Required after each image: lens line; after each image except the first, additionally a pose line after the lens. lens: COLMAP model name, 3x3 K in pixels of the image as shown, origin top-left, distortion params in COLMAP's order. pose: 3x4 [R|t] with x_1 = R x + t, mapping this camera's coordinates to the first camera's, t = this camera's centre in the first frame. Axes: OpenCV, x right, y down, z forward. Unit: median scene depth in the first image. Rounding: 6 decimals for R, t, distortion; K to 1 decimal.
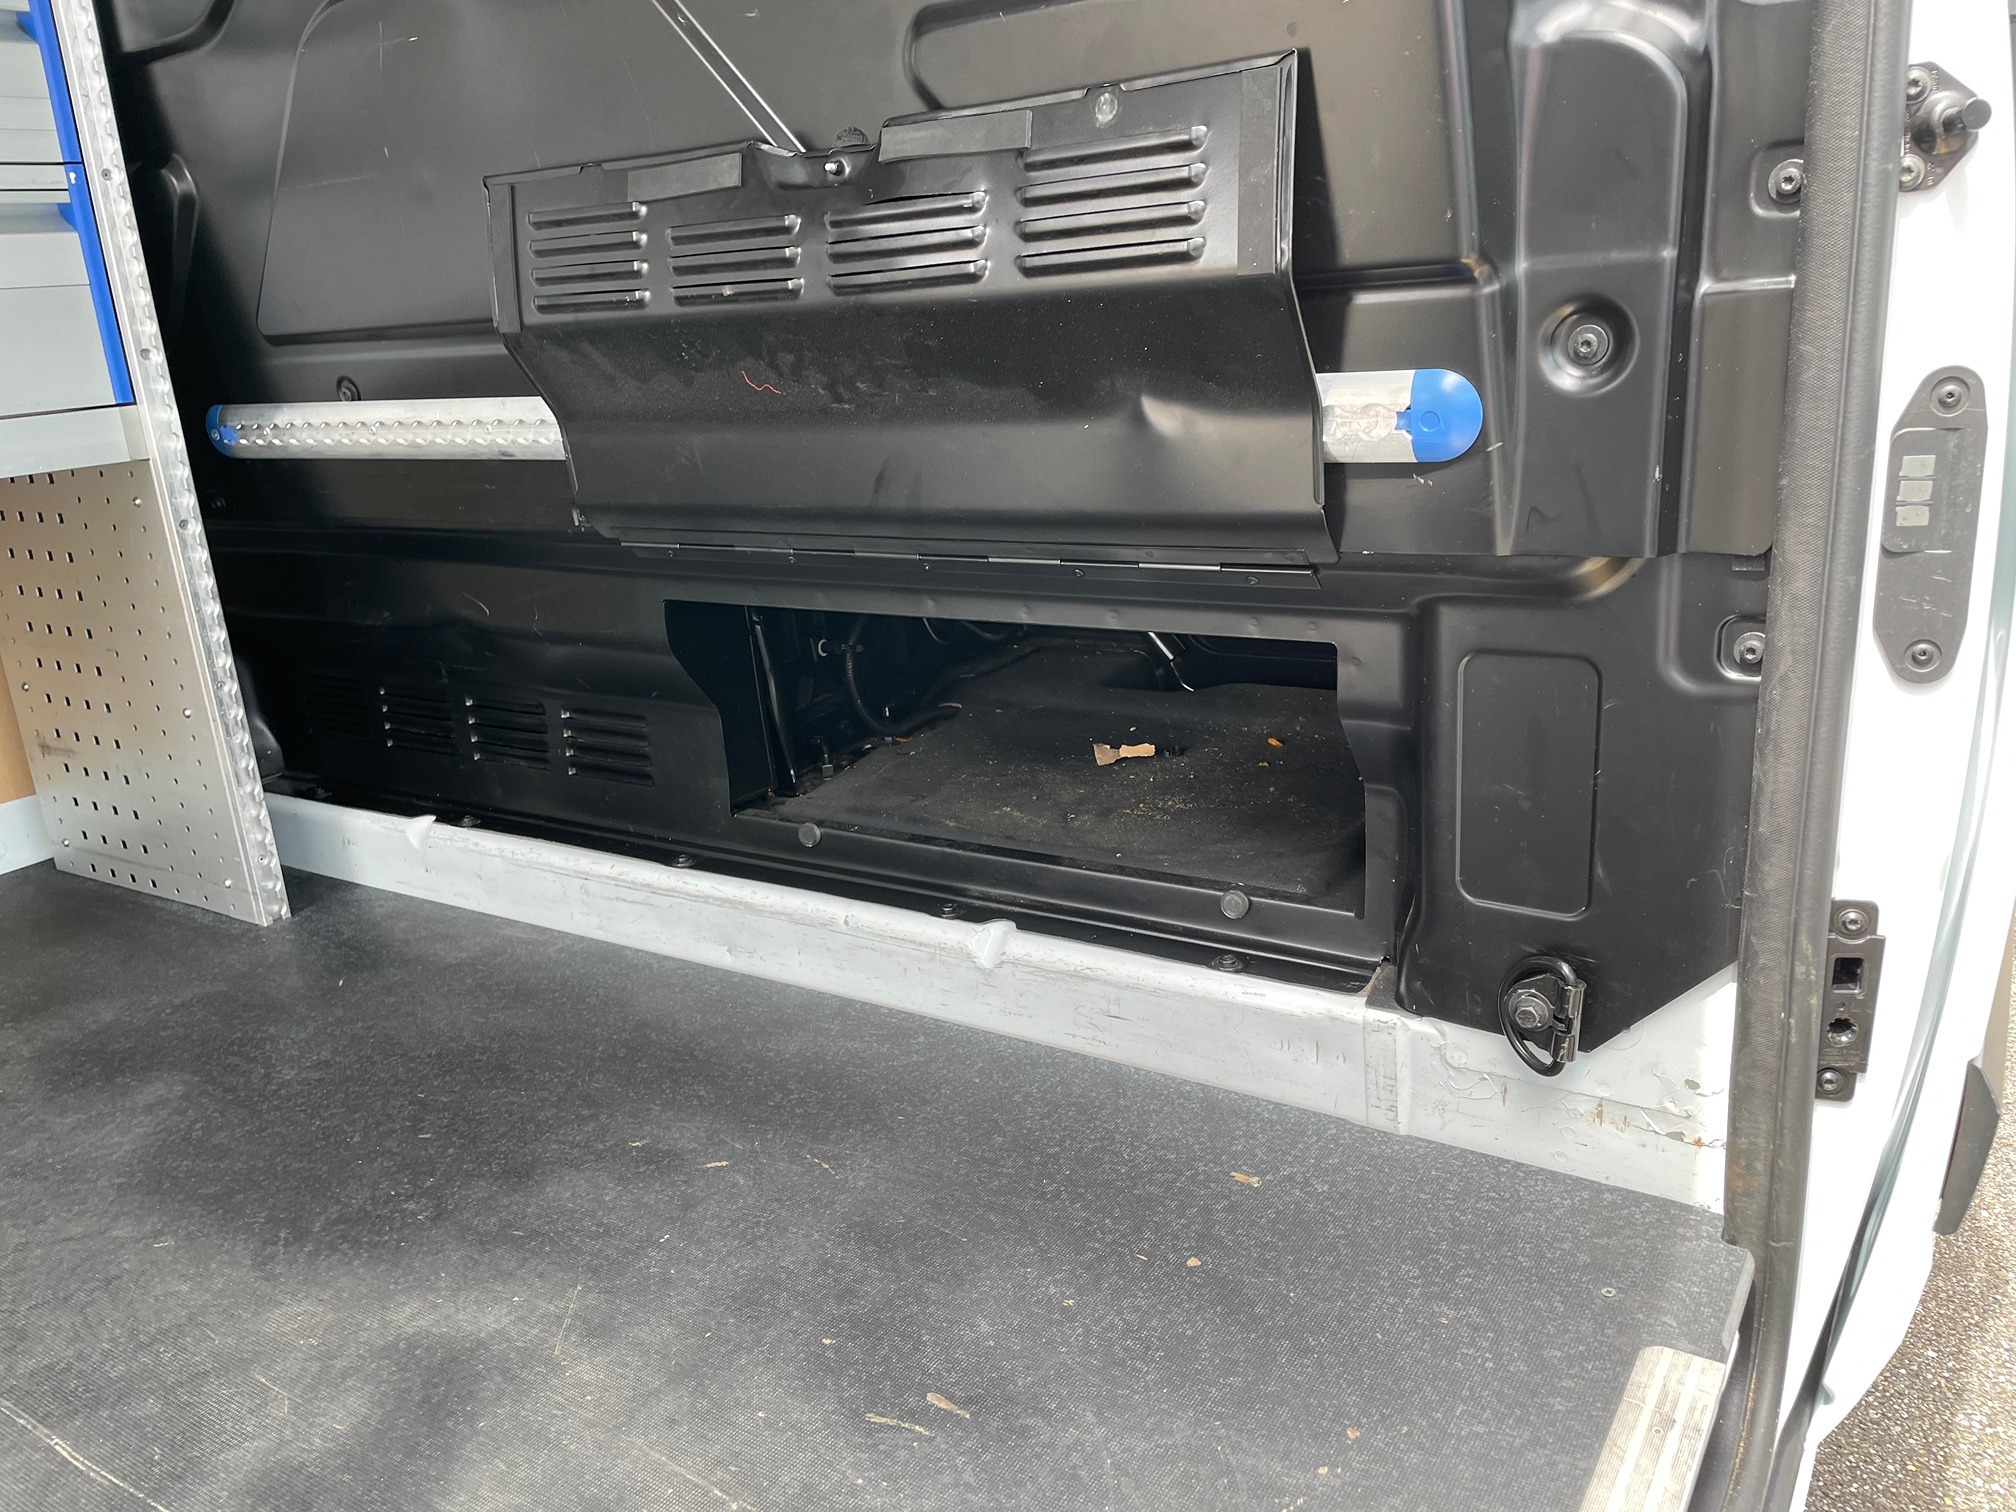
lens RADIAL K [[1541.1, 0, 1004.7], [0, 1541.1, 753.0], [0, 0, 1]] dist [0.062891, -0.084472]
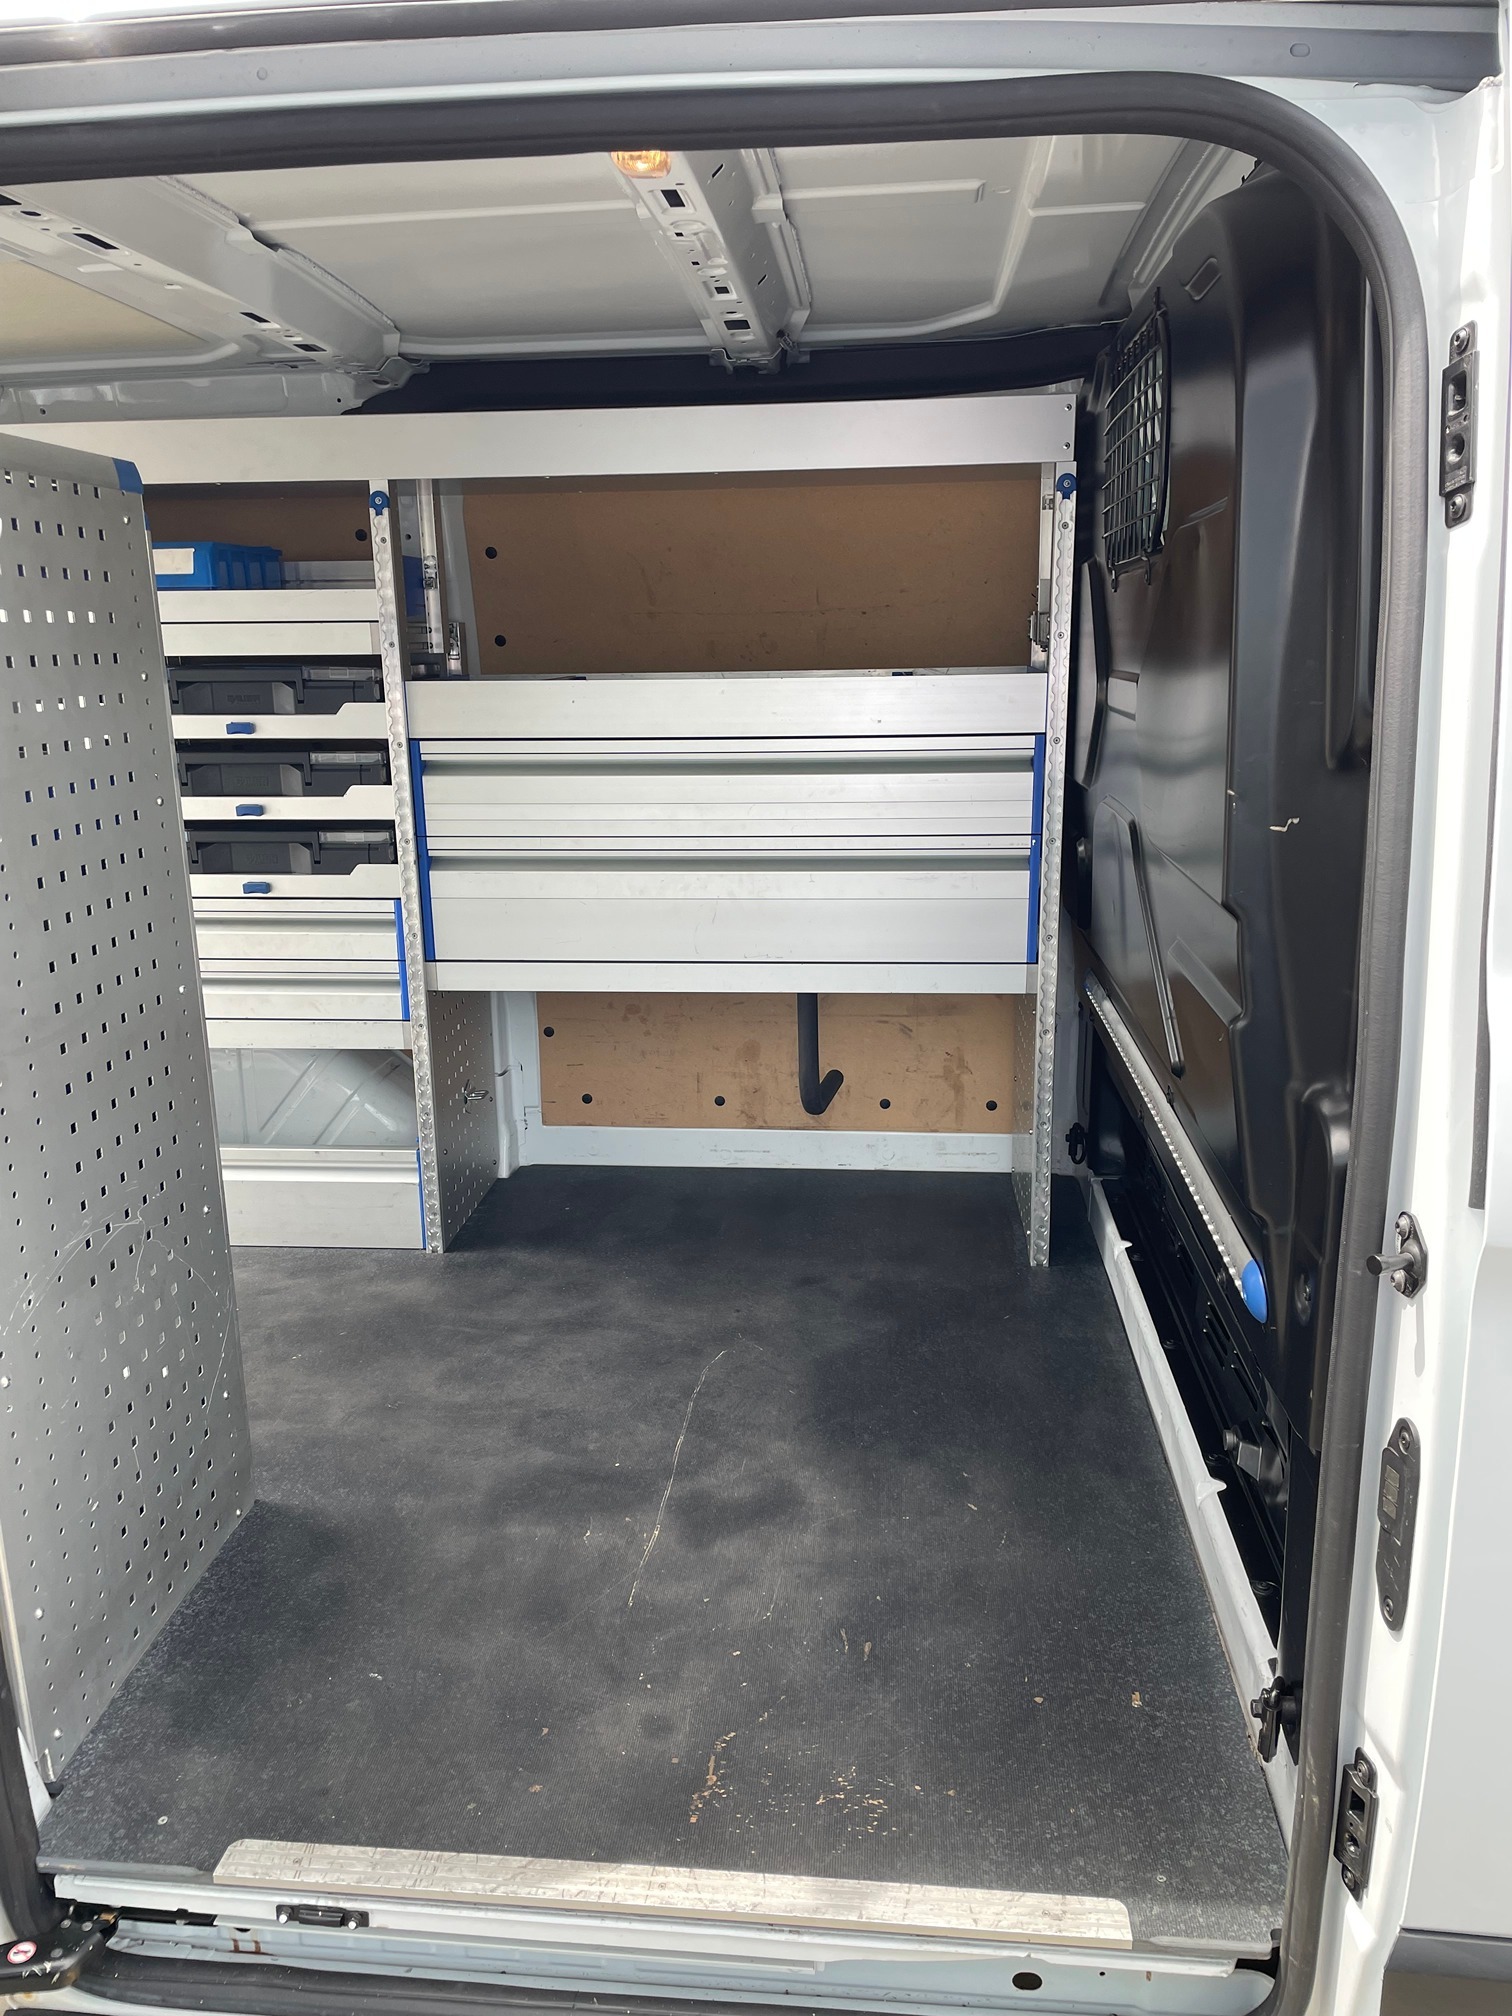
lens RADIAL K [[1541.1, 0, 761.7], [0, 1541.1, 1014.7], [0, 0, 1]] dist [0.062891, -0.084472]
pose [[0.459971, 0.279066, -0.842940, 1.052885], [-0.272551, 0.947873, 0.165081, -0.499663], [0.845069, 0.153812, 0.512054, -0.196470]]
